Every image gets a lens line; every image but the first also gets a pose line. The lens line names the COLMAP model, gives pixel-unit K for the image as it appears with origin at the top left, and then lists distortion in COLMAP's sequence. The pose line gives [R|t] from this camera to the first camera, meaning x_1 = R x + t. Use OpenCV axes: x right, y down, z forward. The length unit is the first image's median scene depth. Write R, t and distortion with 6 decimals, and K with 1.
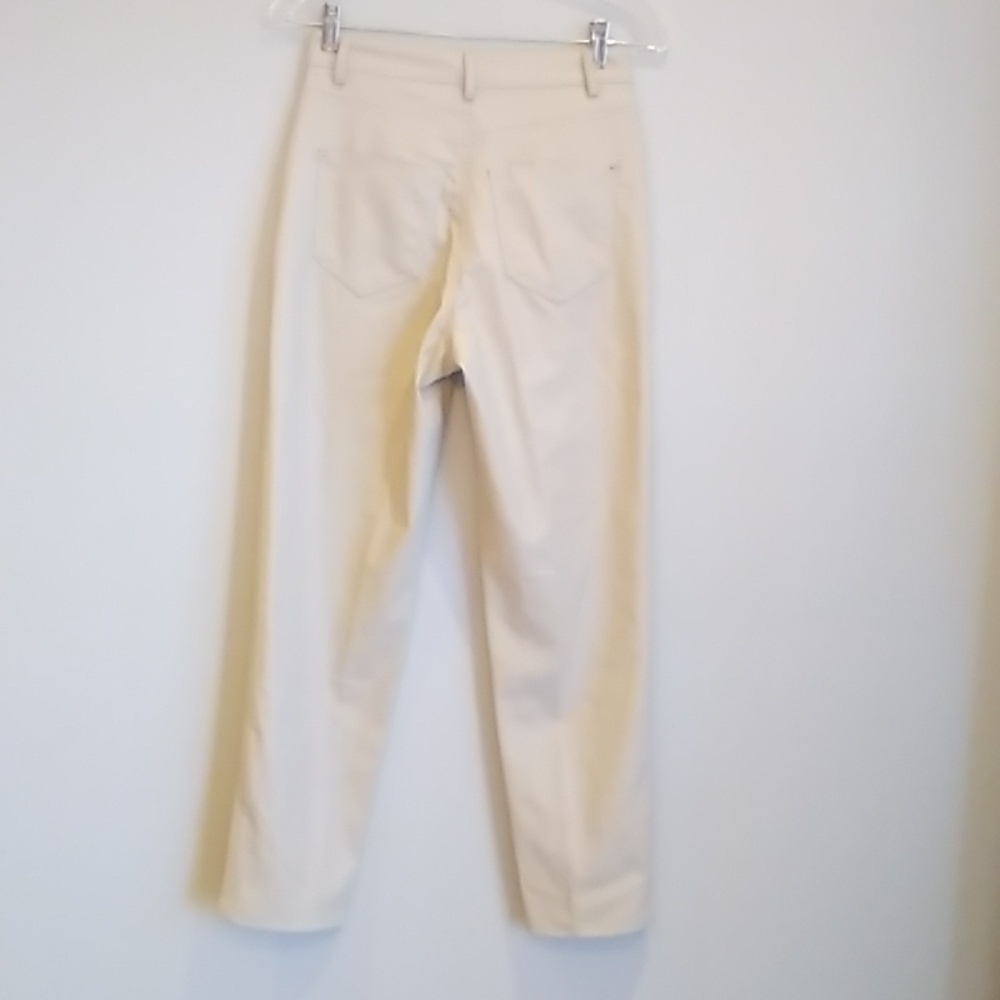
lens RADIAL K [[1443.7, 0, 500.0], [0, 1443.7, 500.0], [0, 0, 1]] dist [-0.029410, -0.033965]
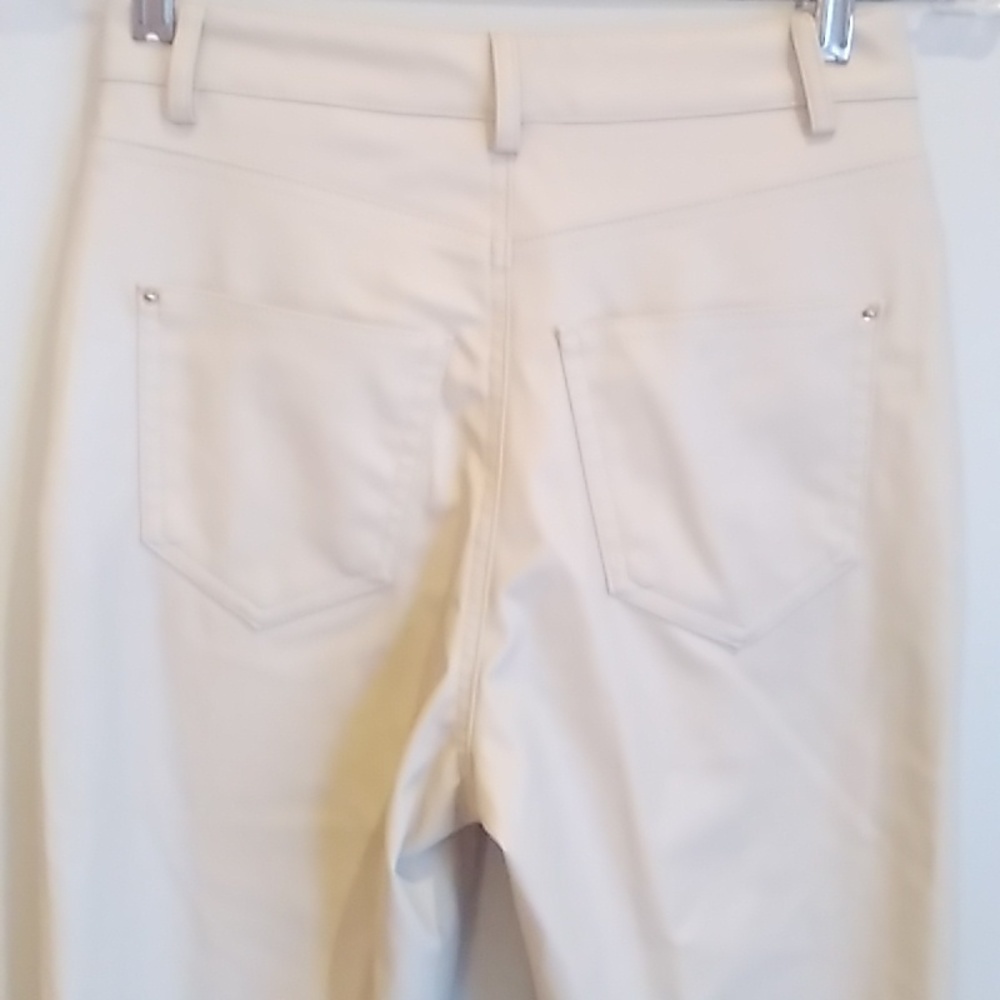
lens RADIAL K [[1443.7, 0, 500.0], [0, 1443.7, 500.0], [0, 0, 1]] dist [-0.029410, -0.033965]
pose [[0.999126, -0.020554, -0.036409, -0.010367], [0.020349, 0.999775, -0.005987, -0.178447], [0.036524, 0.005241, 0.999319, 0.598933]]
